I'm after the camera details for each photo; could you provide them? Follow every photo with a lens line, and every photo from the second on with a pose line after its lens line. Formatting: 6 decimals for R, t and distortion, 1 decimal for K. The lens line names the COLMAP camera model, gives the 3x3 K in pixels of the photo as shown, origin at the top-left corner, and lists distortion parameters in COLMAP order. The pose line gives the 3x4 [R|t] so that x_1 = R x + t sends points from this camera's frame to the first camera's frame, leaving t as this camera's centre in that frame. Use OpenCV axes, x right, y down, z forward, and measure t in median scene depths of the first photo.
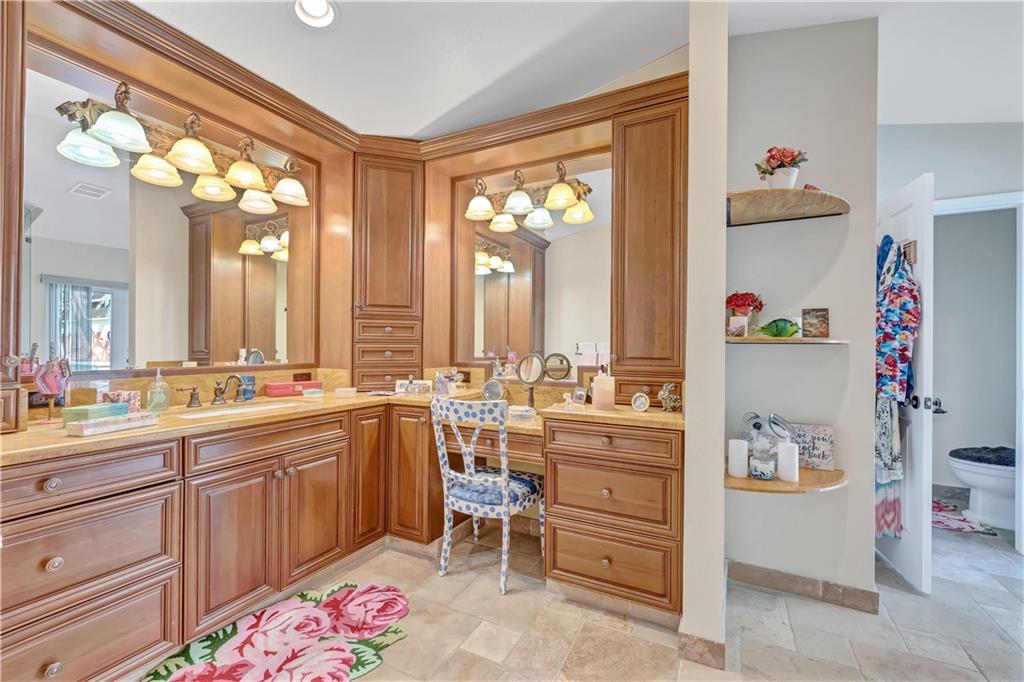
lens RADIAL K [[428.9, 0, 510.6], [0, 428.9, 343.3], [0, 0, 1]] dist [-0.002272, 0.000307]
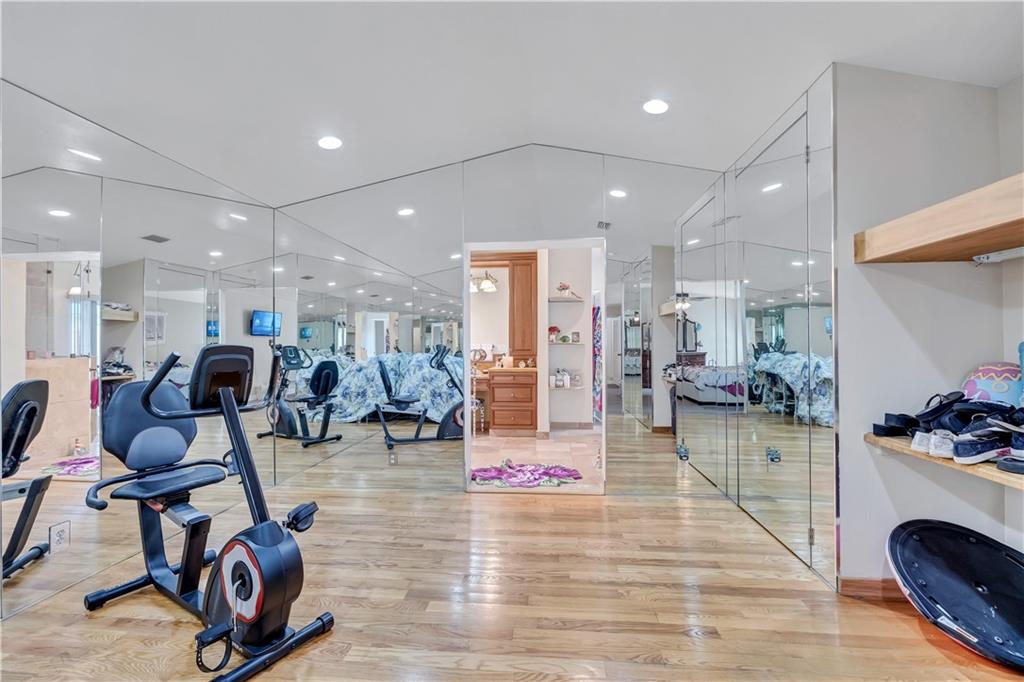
lens RADIAL K [[428.9, 0, 510.6], [0, 428.9, 343.3], [0, 0, 1]] dist [-0.002272, 0.000307]
pose [[0.930082, -0.007917, 0.367266, -0.820859], [0.009633, 0.999950, -0.002839, 0.000360], [-0.367225, 0.006178, 0.930112, -1.640548]]
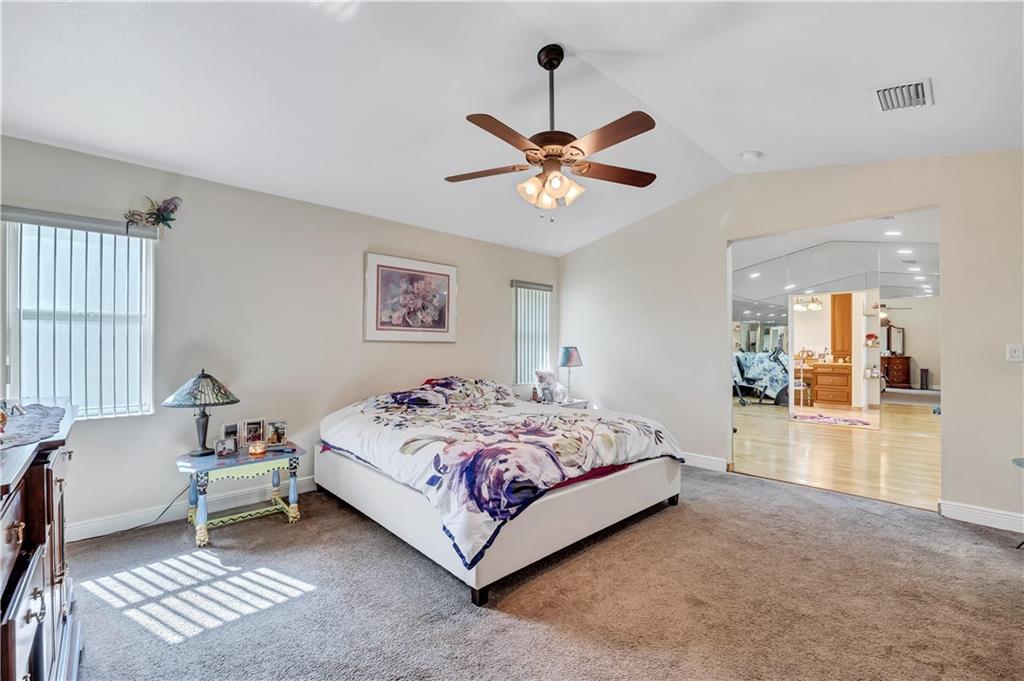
lens RADIAL K [[428.9, 0, 510.6], [0, 428.9, 342.8], [0, 0, 1]] dist [-0.002272, 0.000307]
pose [[0.938734, -0.009989, -0.344498, -1.294577], [0.005764, 0.999895, -0.013286, -0.004879], [0.344595, 0.010487, 0.938693, -4.085401]]
